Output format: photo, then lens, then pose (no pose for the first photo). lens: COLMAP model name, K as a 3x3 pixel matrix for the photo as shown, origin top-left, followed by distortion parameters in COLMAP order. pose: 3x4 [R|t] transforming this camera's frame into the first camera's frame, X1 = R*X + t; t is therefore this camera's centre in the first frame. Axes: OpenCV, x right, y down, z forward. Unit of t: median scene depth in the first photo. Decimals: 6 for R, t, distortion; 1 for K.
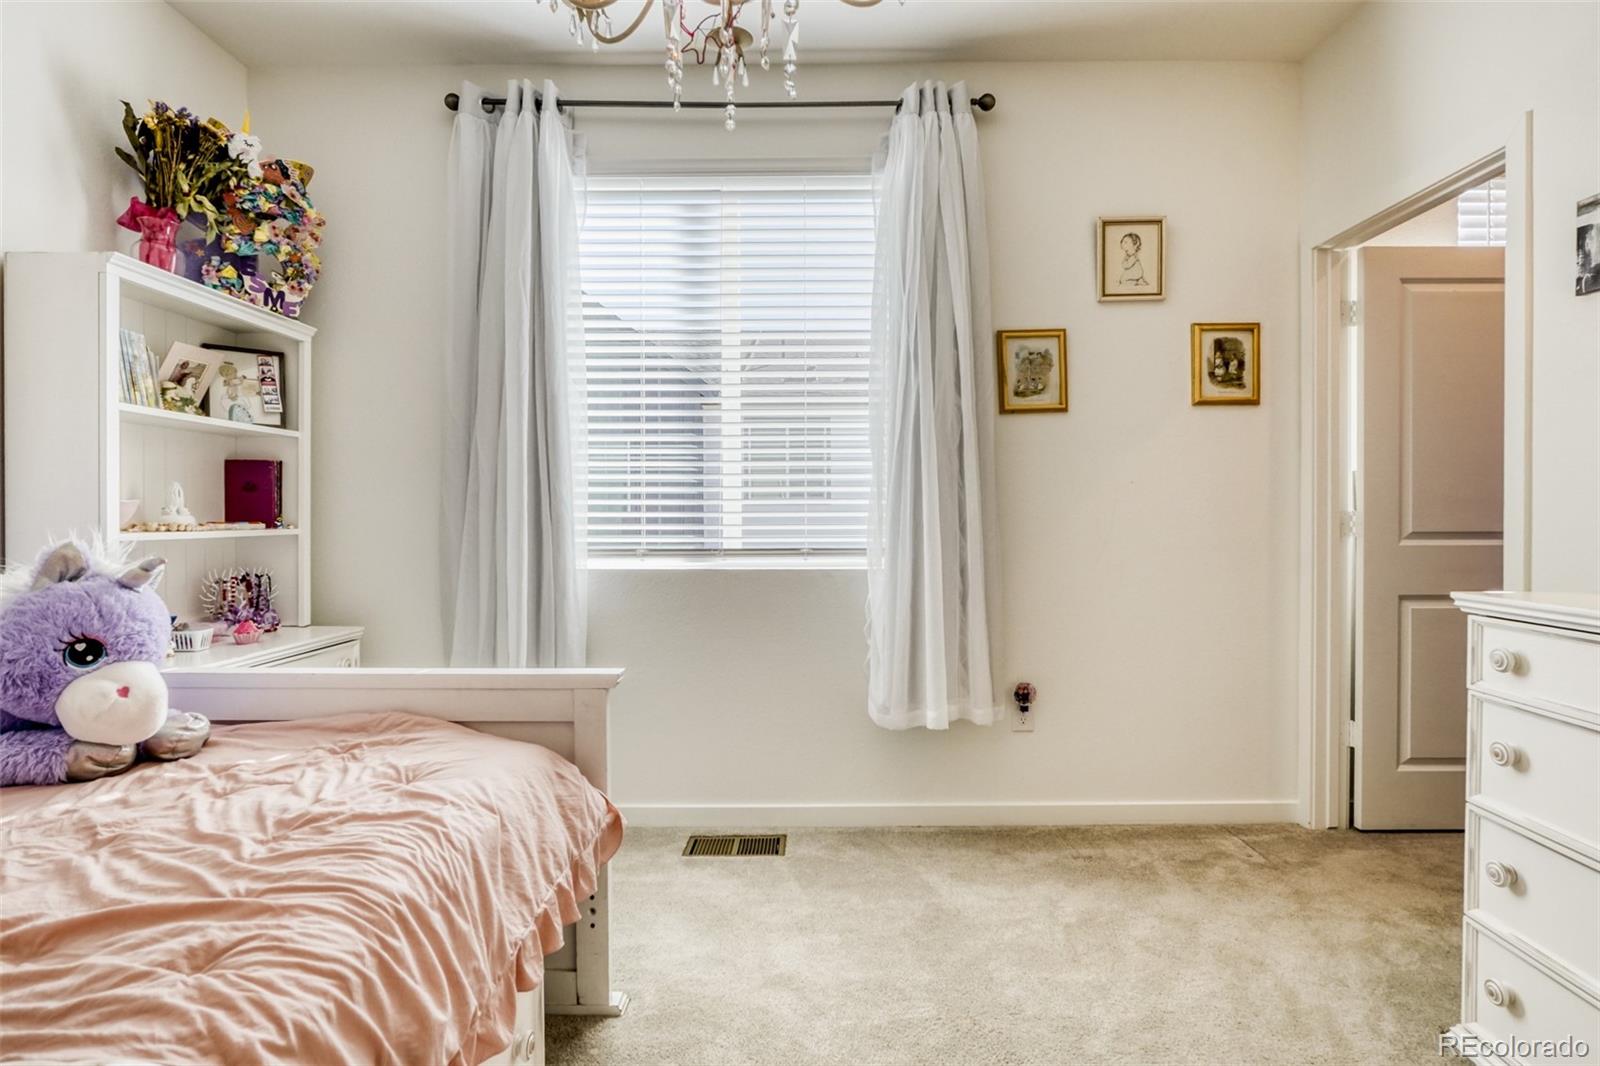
lens RADIAL K [[782.2, 0, 802.6], [0, 782.2, 531.0], [0, 0, 1]] dist [0.005325, 0.001286]
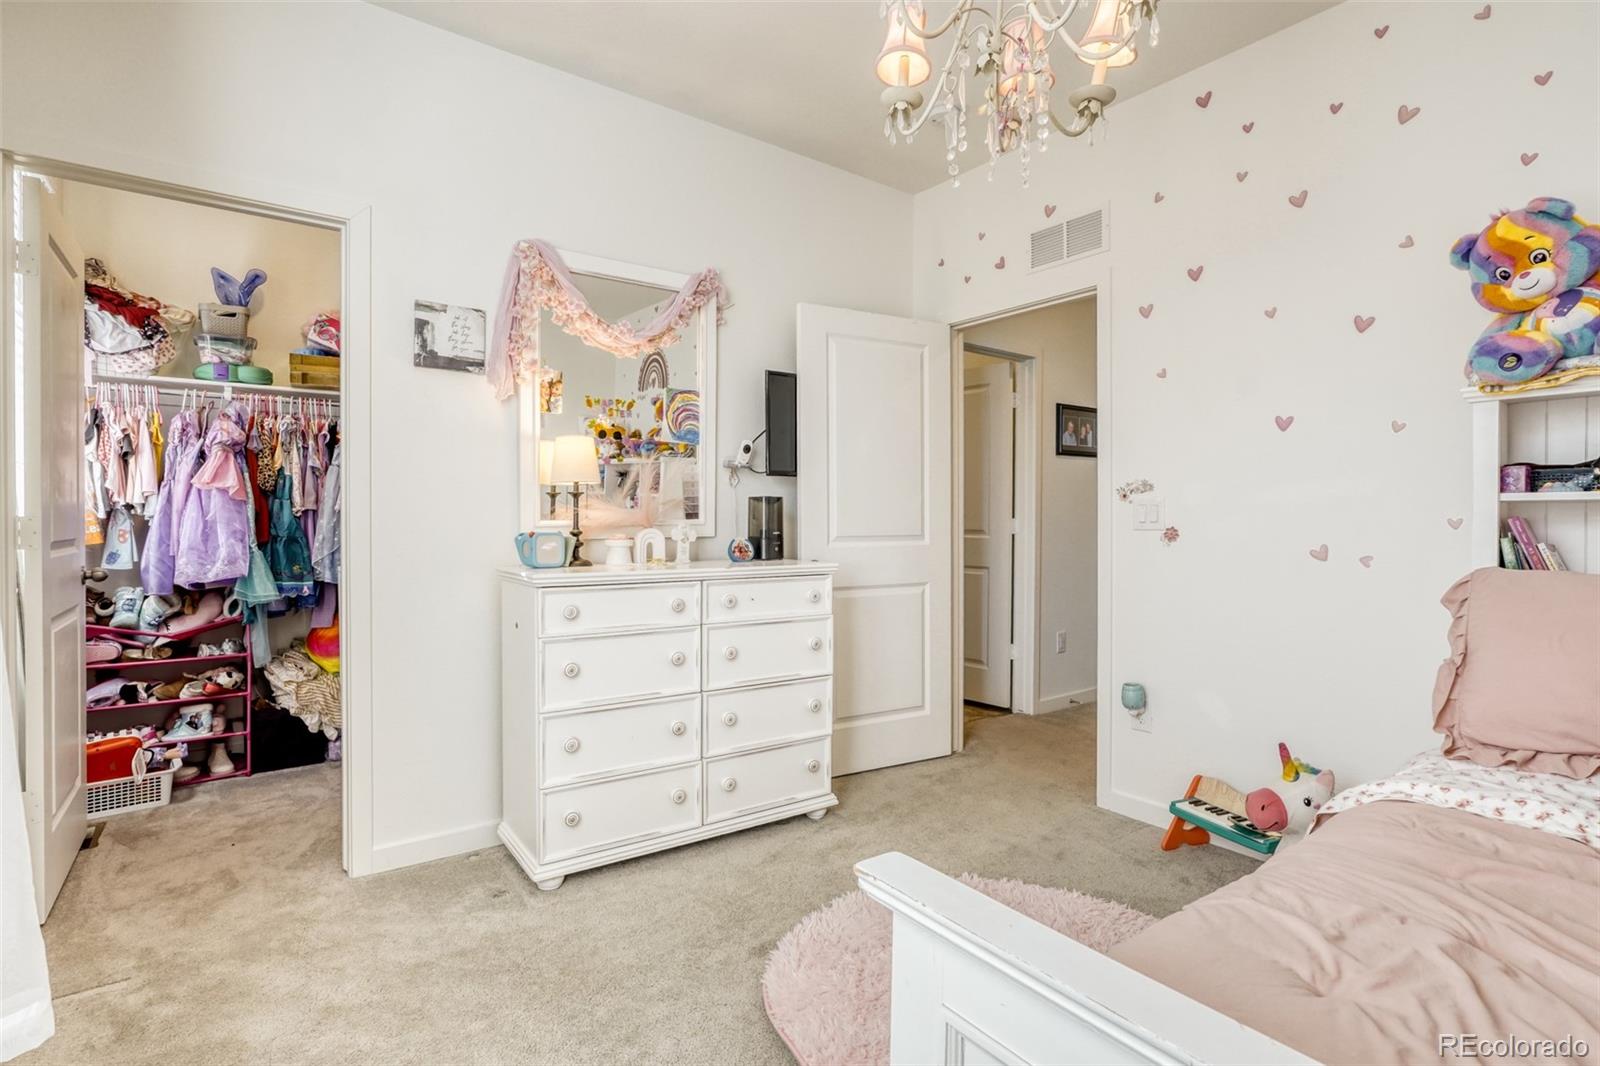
lens RADIAL K [[782.2, 0, 798.2], [0, 782.2, 526.9], [0, 0, 1]] dist [0.005325, 0.001286]
pose [[-0.583637, -0.006225, 0.811991, -0.549627], [0.003365, 0.999943, 0.010085, -0.025271], [-0.812008, 0.008618, -0.583583, 1.276378]]
